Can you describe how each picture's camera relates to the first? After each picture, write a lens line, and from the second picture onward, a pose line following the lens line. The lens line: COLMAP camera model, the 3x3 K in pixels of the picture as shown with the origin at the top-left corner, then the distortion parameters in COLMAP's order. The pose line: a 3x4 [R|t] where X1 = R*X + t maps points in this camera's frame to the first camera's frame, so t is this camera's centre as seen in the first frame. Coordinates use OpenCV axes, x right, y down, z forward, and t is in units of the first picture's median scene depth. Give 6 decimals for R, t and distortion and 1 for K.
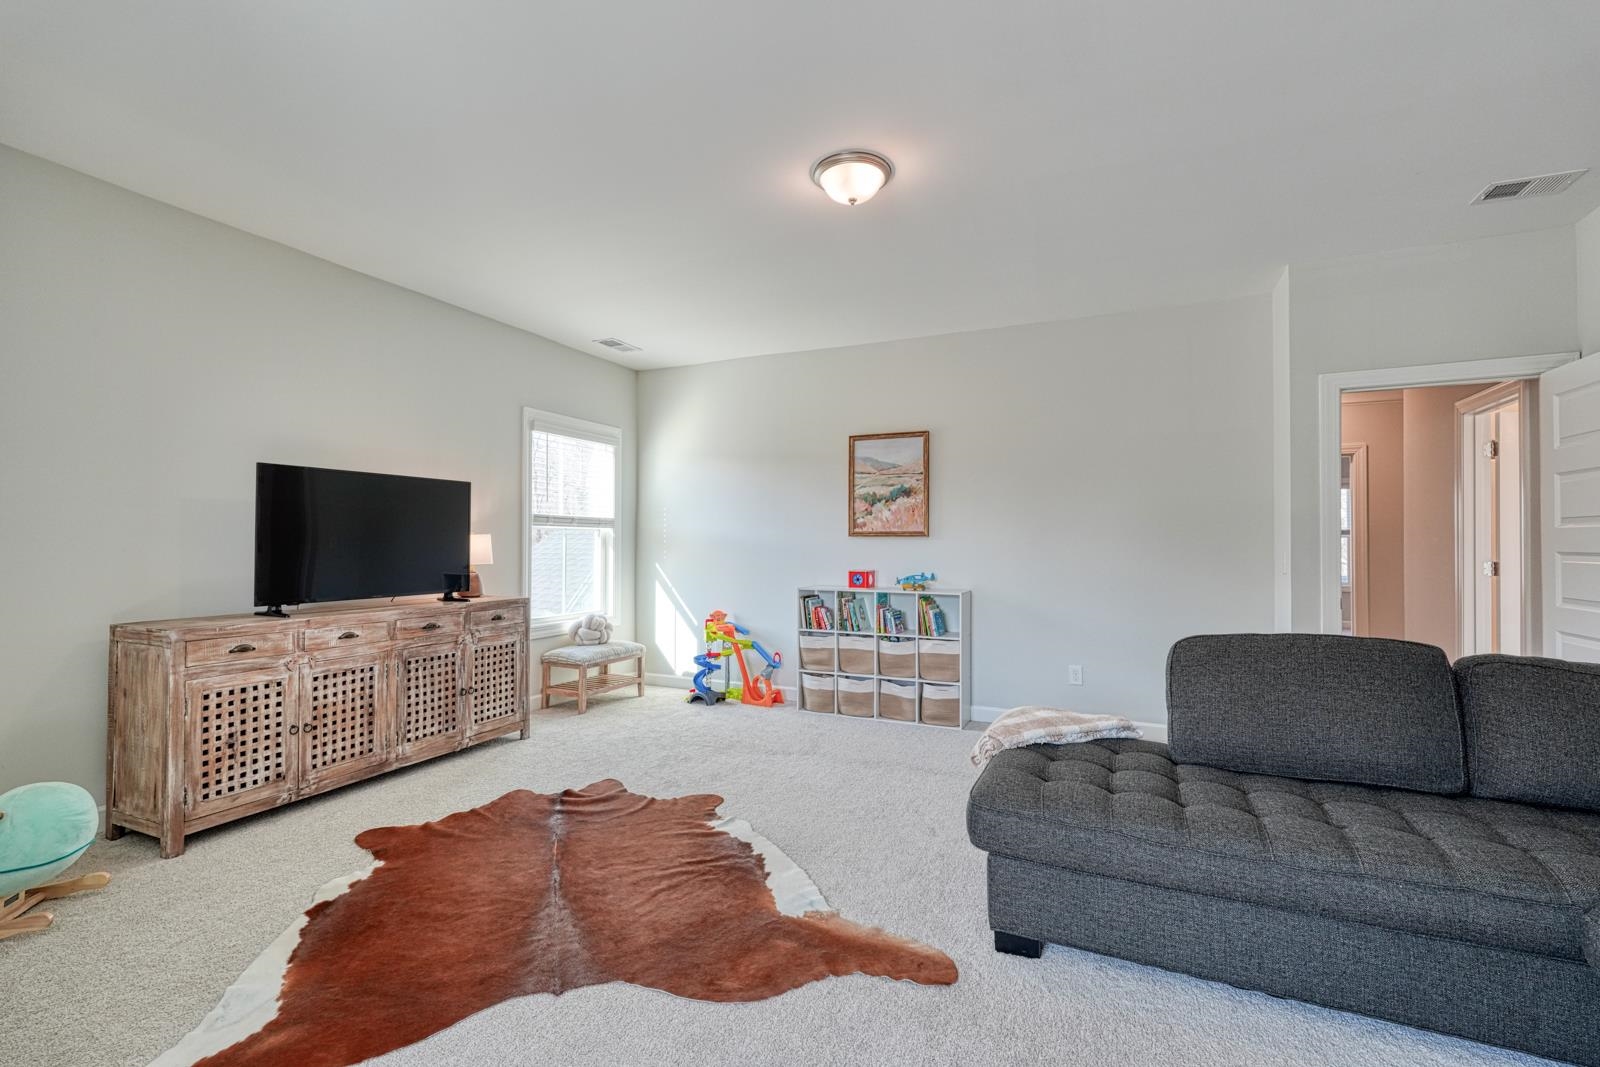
lens RADIAL K [[702.3, 0, 802.3], [0, 702.3, 532.3], [0, 0, 1]] dist [-0.000510, -0.000033]
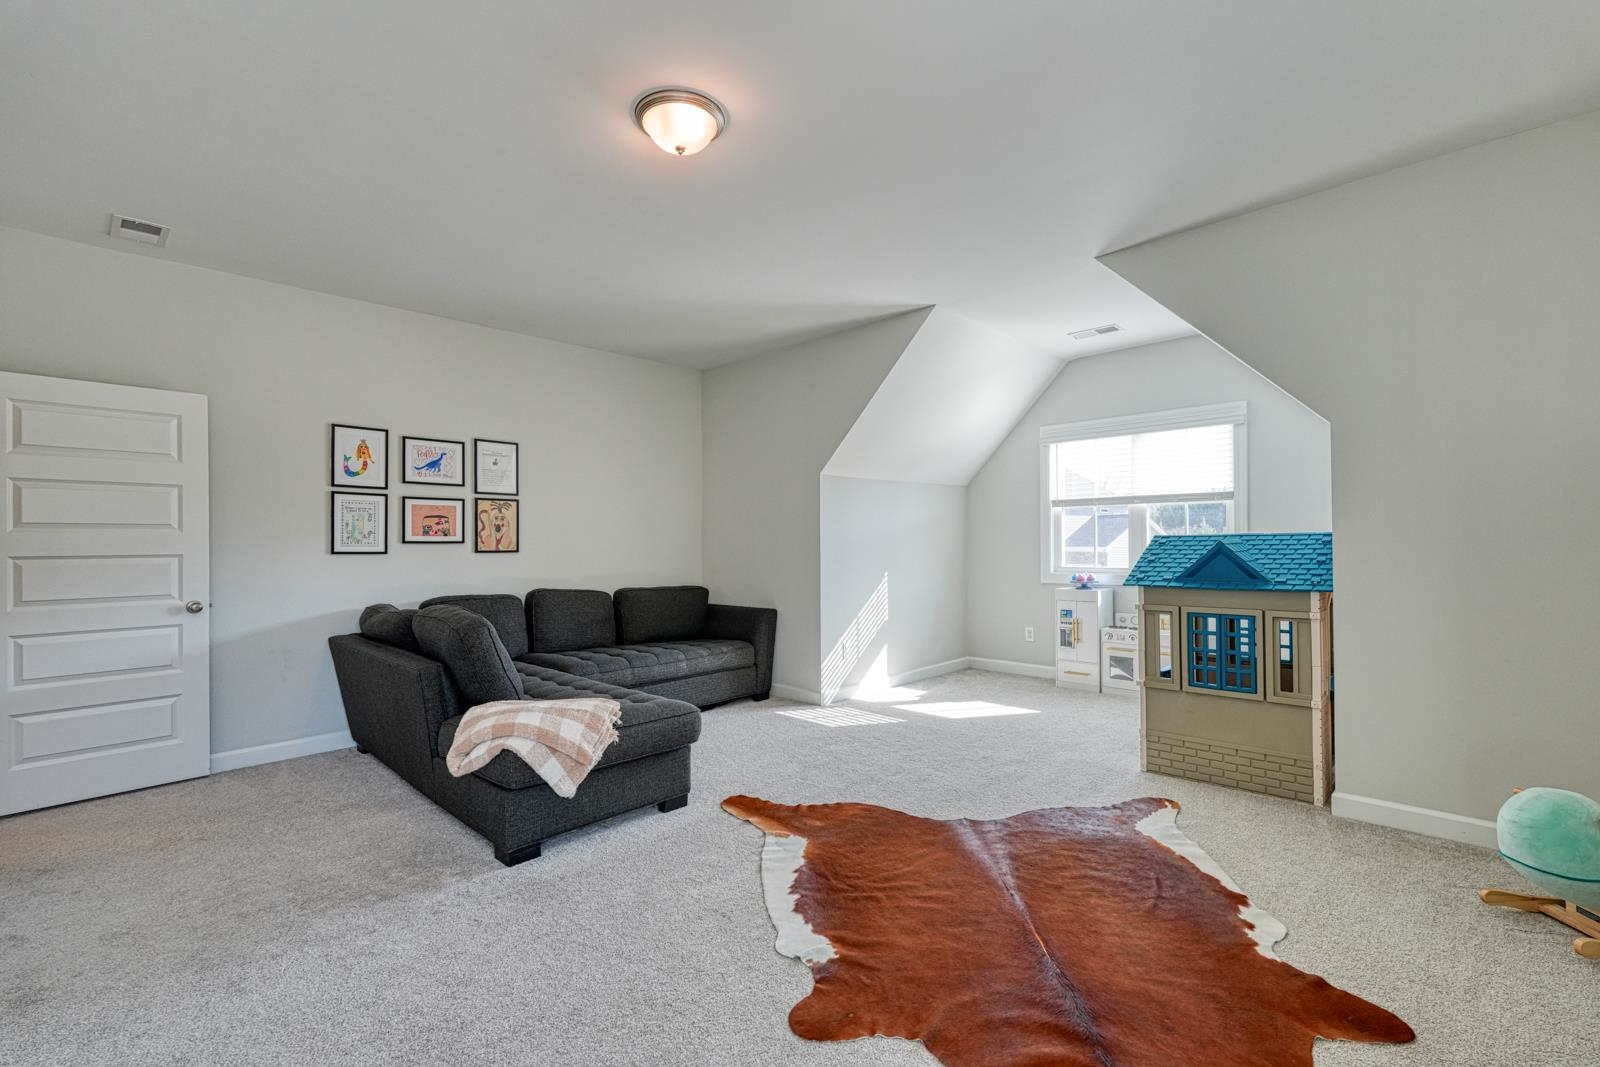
lens RADIAL K [[702.3, 0, 802.3], [0, 702.3, 532.3], [0, 0, 1]] dist [-0.000510, -0.000033]
pose [[-0.940711, 0.006564, 0.339144, -0.412119], [0.000910, 0.999858, -0.016826, 0.022824], [-0.339207, -0.015520, -0.940584, 2.014773]]
